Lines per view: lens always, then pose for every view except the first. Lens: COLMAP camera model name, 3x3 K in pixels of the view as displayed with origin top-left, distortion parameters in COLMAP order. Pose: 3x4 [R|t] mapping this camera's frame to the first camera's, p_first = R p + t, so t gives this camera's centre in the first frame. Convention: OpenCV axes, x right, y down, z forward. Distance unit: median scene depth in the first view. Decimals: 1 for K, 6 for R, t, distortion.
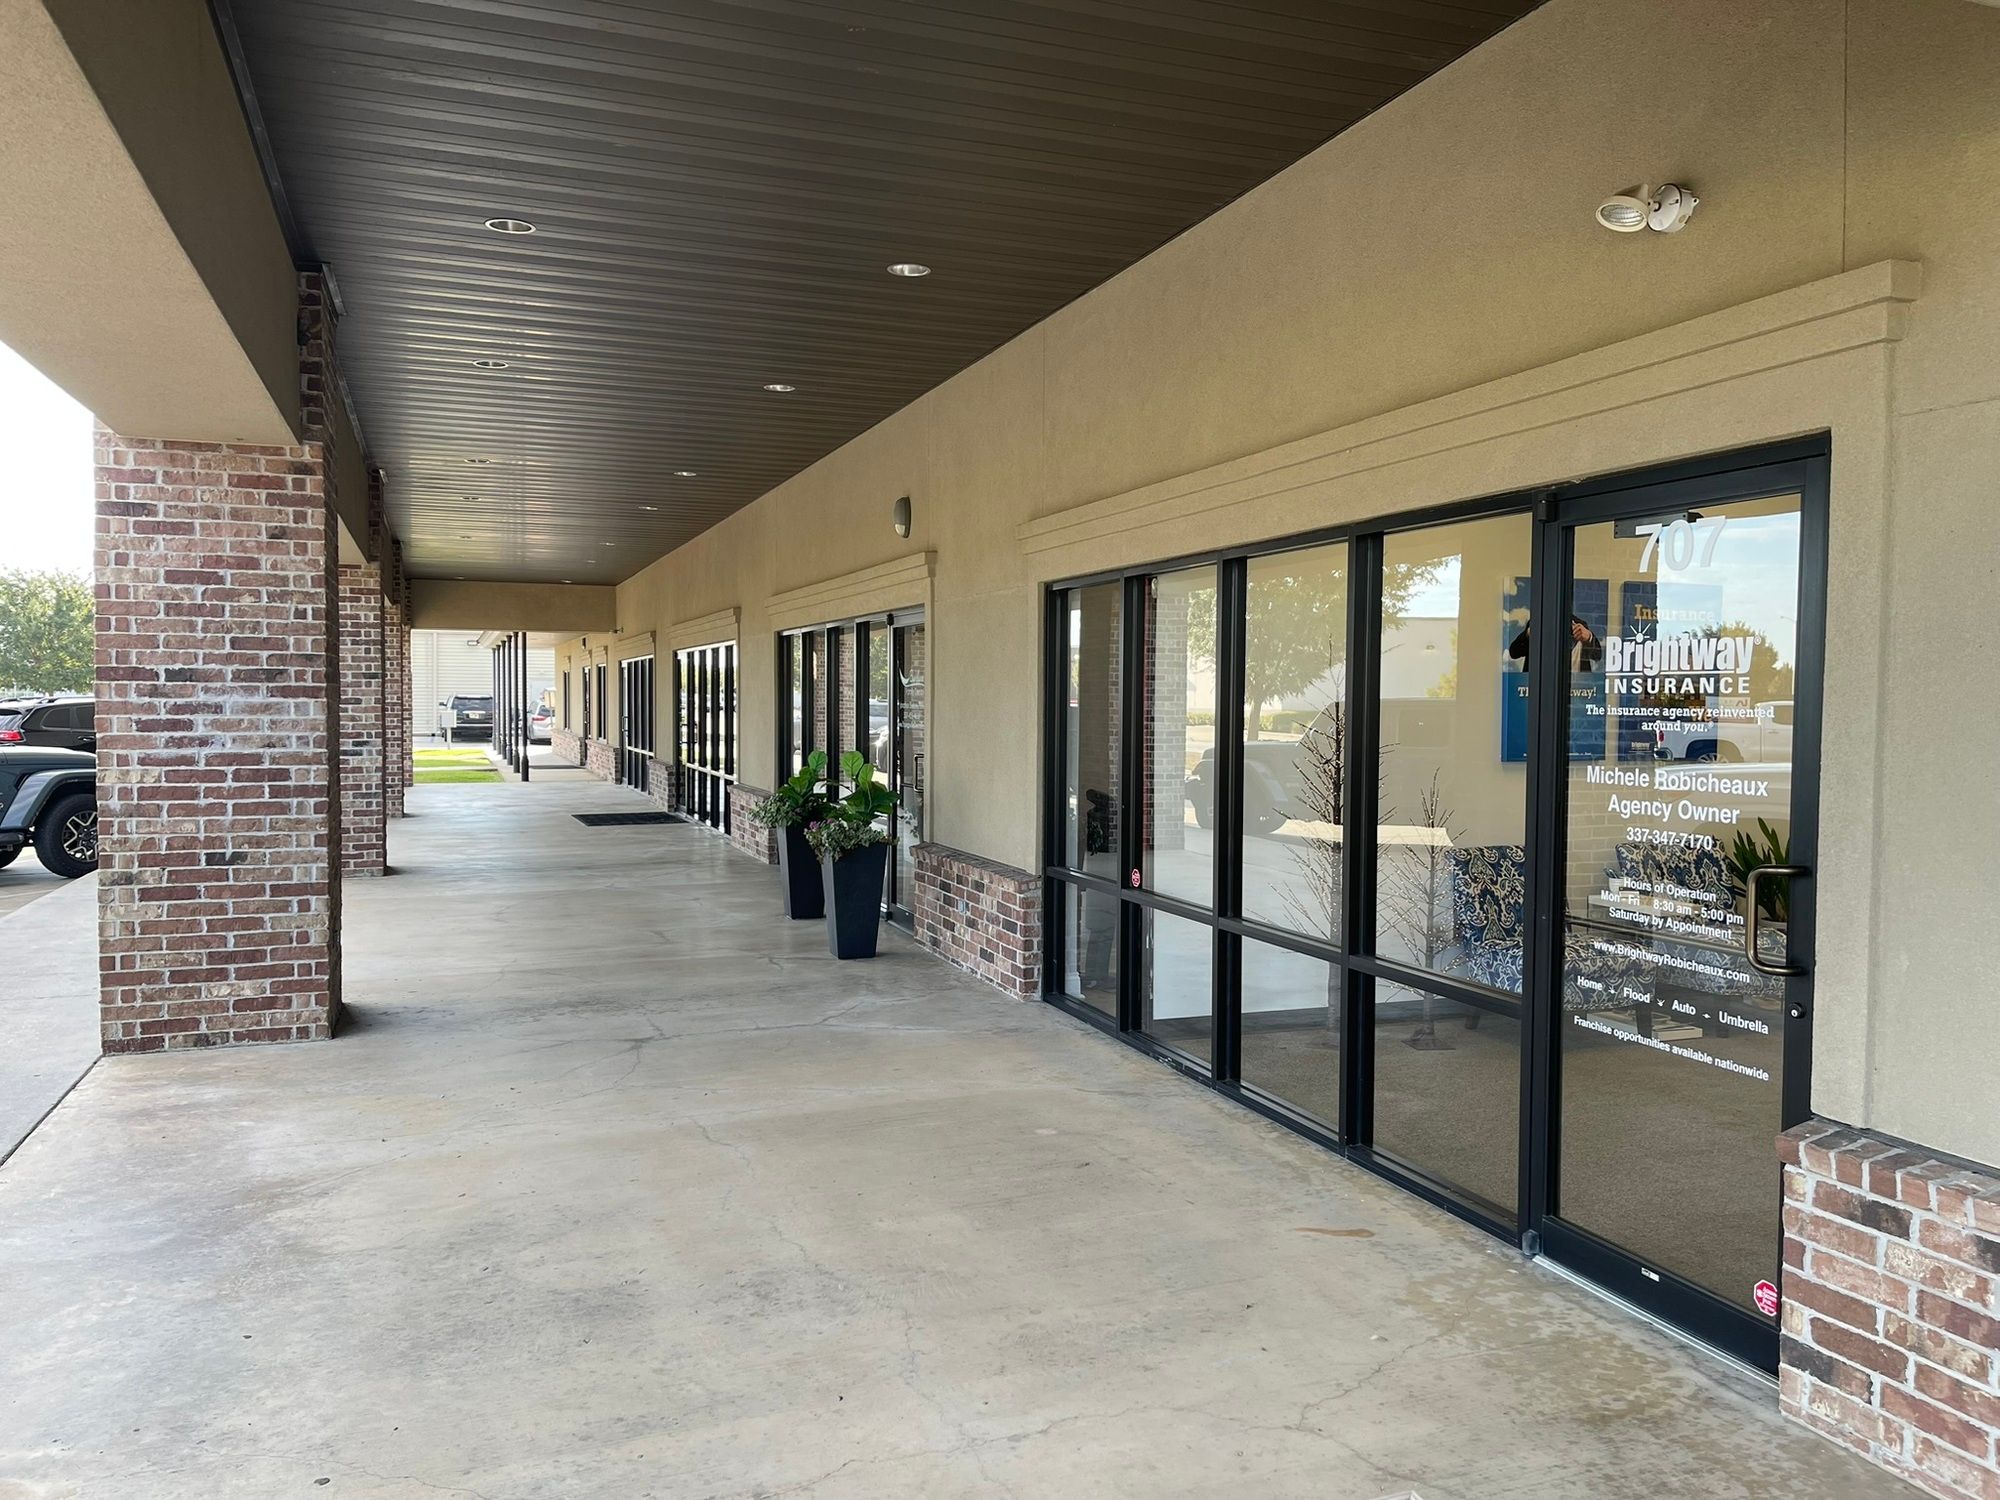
lens RADIAL K [[1503.0, 0, 1000.0], [0, 1503.0, 750.0], [0, 0, 1]] dist [0.060063, -0.073989]
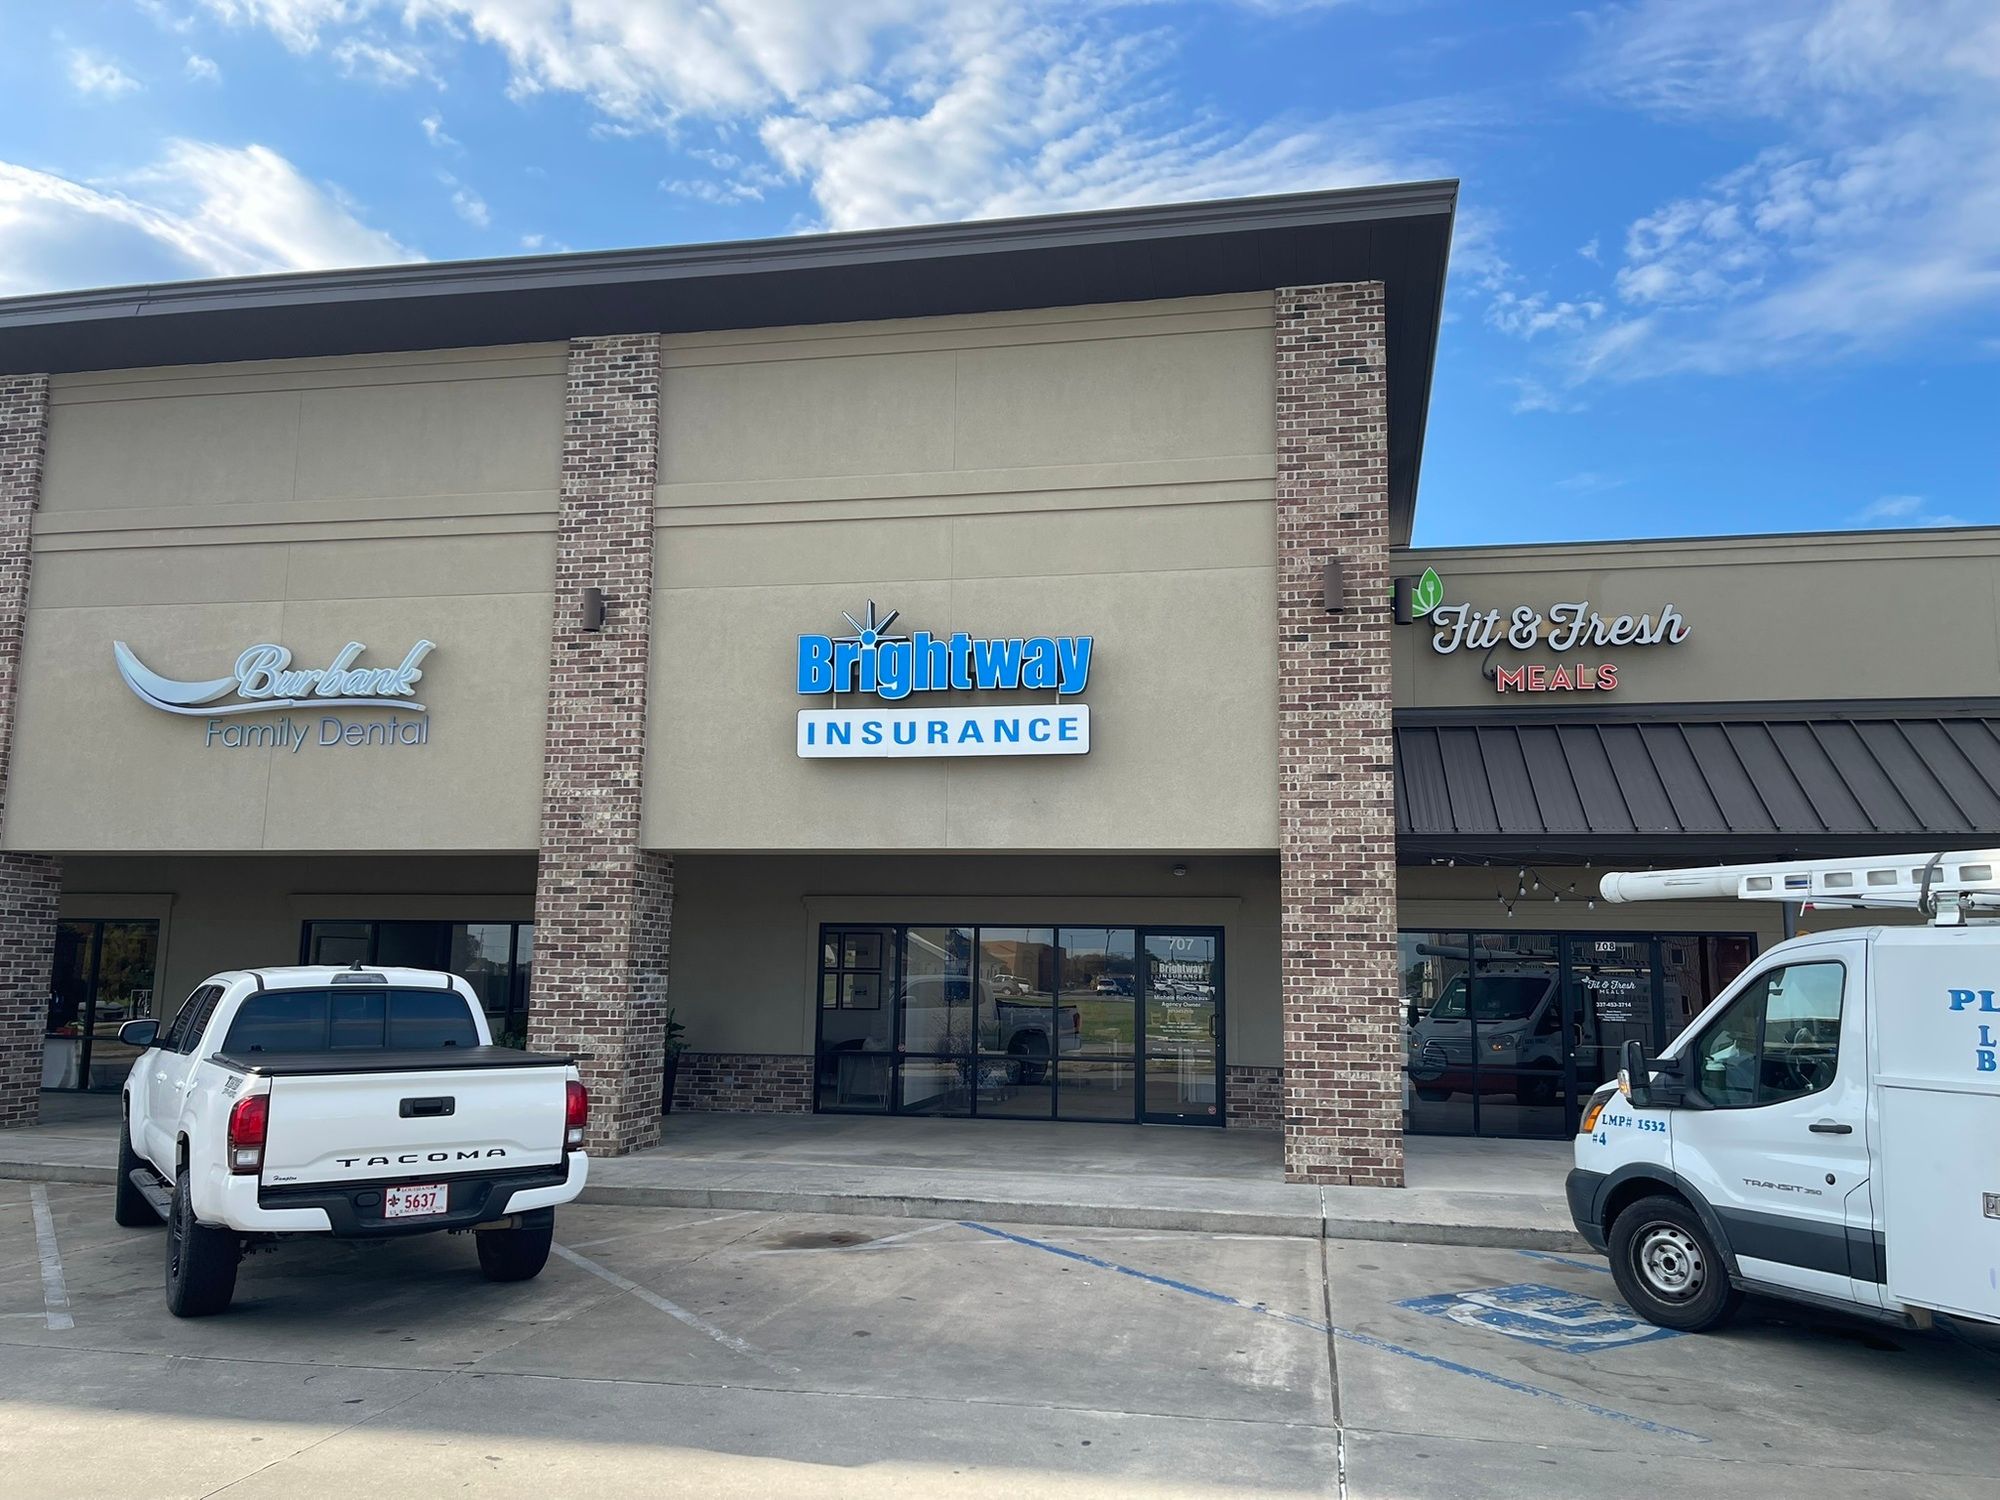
lens RADIAL K [[1503.0, 0, 1000.0], [0, 1503.0, 750.0], [0, 0, 1]] dist [0.060063, -0.073989]
pose [[0.520225, 0.129423, 0.844166, -1.982133], [0.019711, 0.986368, -0.163372, 0.009302], [-0.853802, 0.101629, 0.510582, -0.463196]]
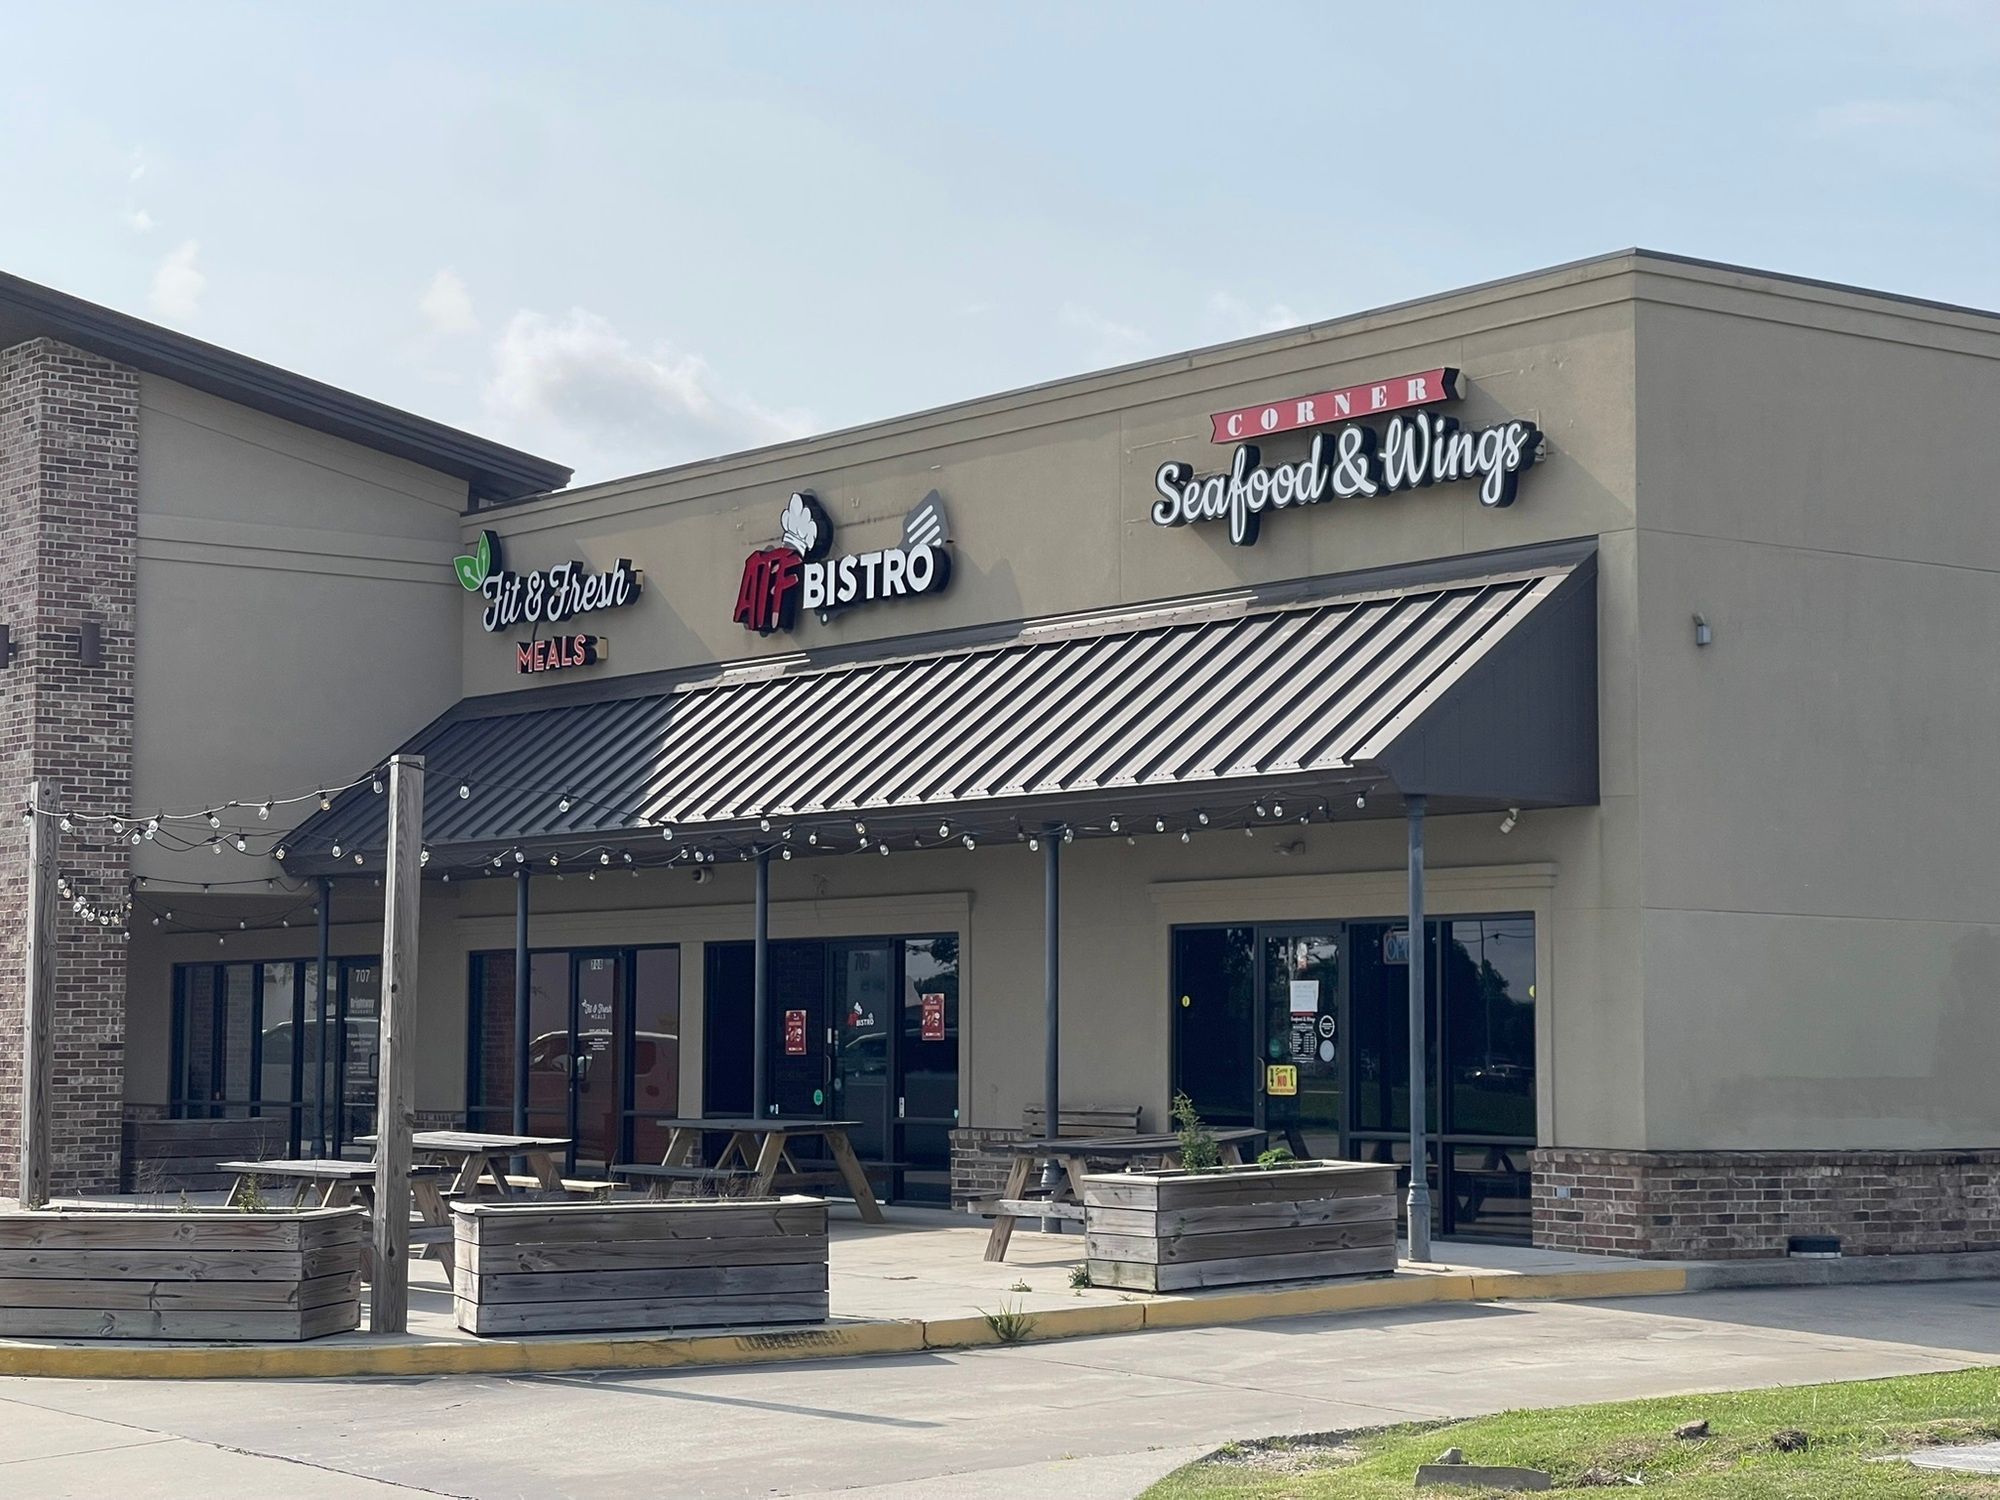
lens RADIAL K [[3724.1, 0, 1000.0], [0, 3724.1, 750.0], [0, 0, 1]] dist [0.160836, -0.007486]
pose [[0.953892, 0.019682, 0.299502, -0.494617], [0.015203, 0.993399, -0.113701, 0.227508], [-0.299763, 0.113012, 0.947296, -4.818436]]
